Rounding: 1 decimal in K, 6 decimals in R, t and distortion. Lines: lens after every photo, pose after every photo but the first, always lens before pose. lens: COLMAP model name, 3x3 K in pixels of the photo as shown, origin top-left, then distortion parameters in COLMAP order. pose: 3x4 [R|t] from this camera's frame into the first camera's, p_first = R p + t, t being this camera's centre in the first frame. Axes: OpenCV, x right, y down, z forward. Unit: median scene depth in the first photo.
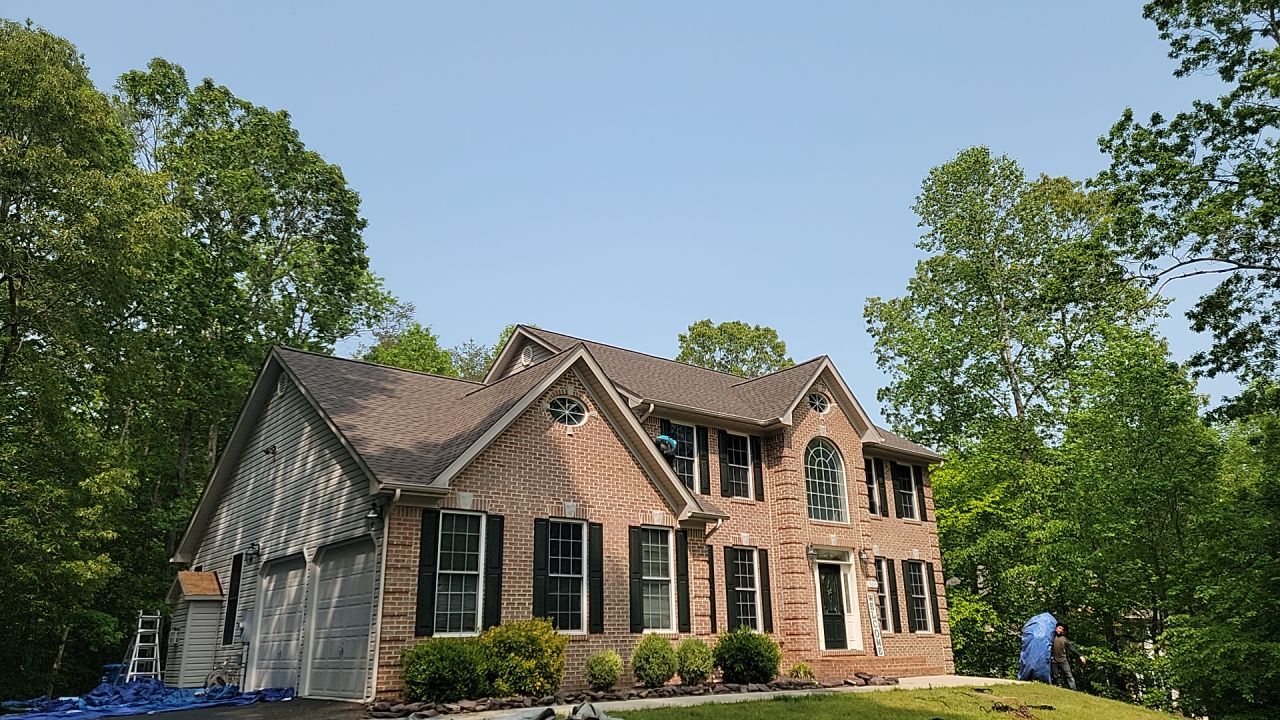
lens RADIAL K [[884.2, 0, 641.4], [0, 884.2, 361.3], [0, 0, 1]] dist [0.113806, -0.127854]
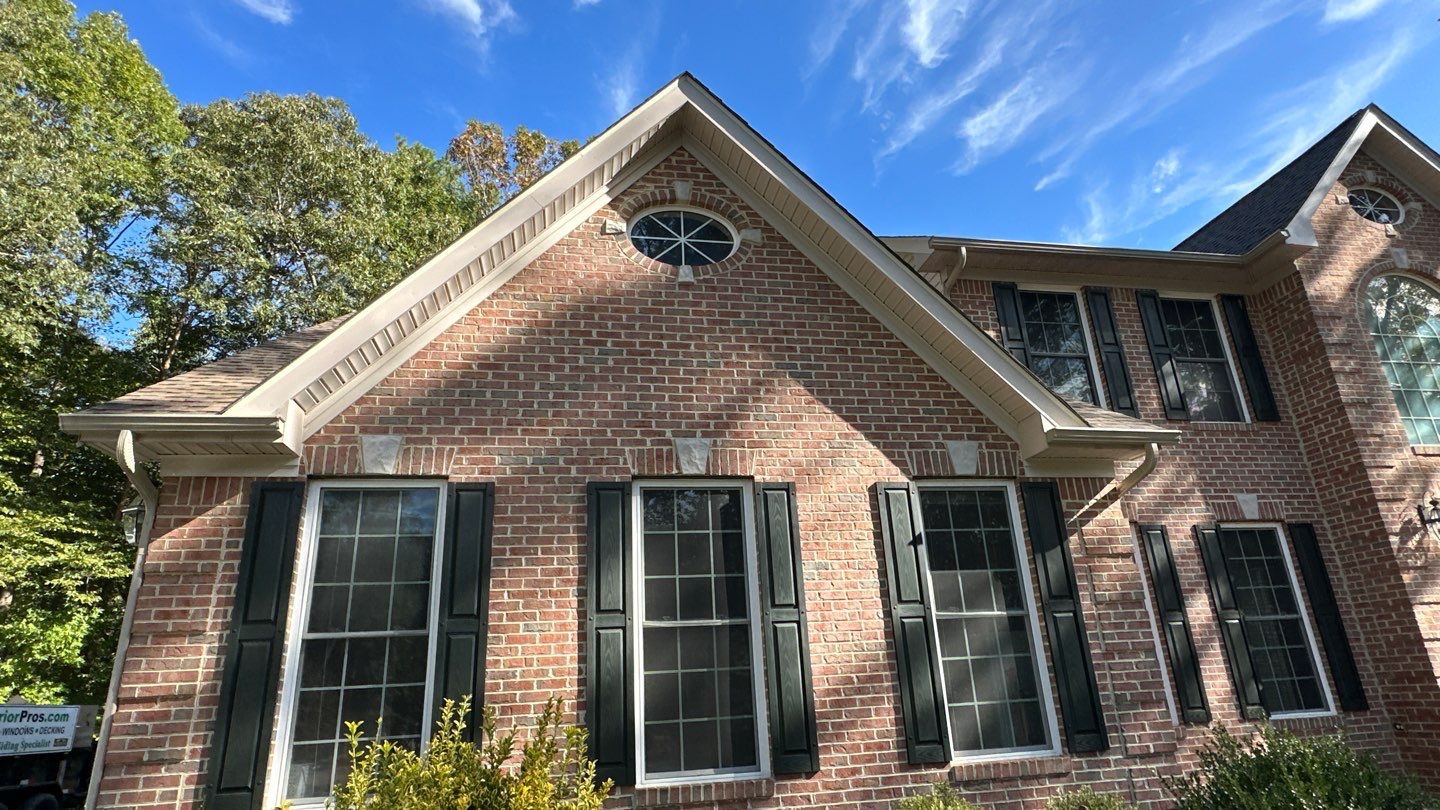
lens RADIAL K [[808.4, 0, 744.1], [0, 808.4, 394.4], [0, 0, 1]] dist [-0.013426, -0.000474]
pose [[0.886075, -0.193471, -0.421236, 0.069976], [0.175170, 0.981106, -0.082142, 0.127901], [0.429169, -0.001004, 0.903224, 0.504684]]
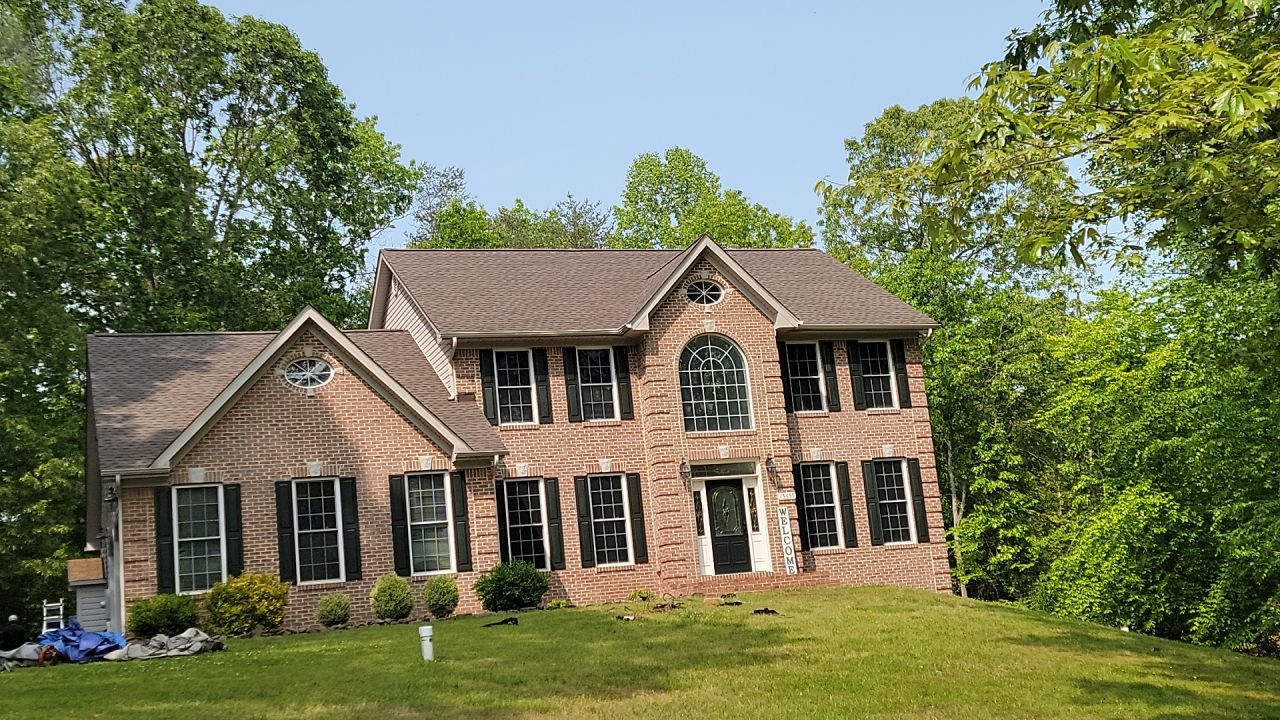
lens RADIAL K [[1641.3, 0, 690.9], [0, 1641.3, 325.9], [0, 0, 1]] dist [0.137643, -0.291686]
pose [[0.943668, -0.138766, -0.300391, 0.686357], [0.174137, 0.980202, 0.094240, -0.074357], [0.281366, -0.141241, 0.949149, -0.500308]]
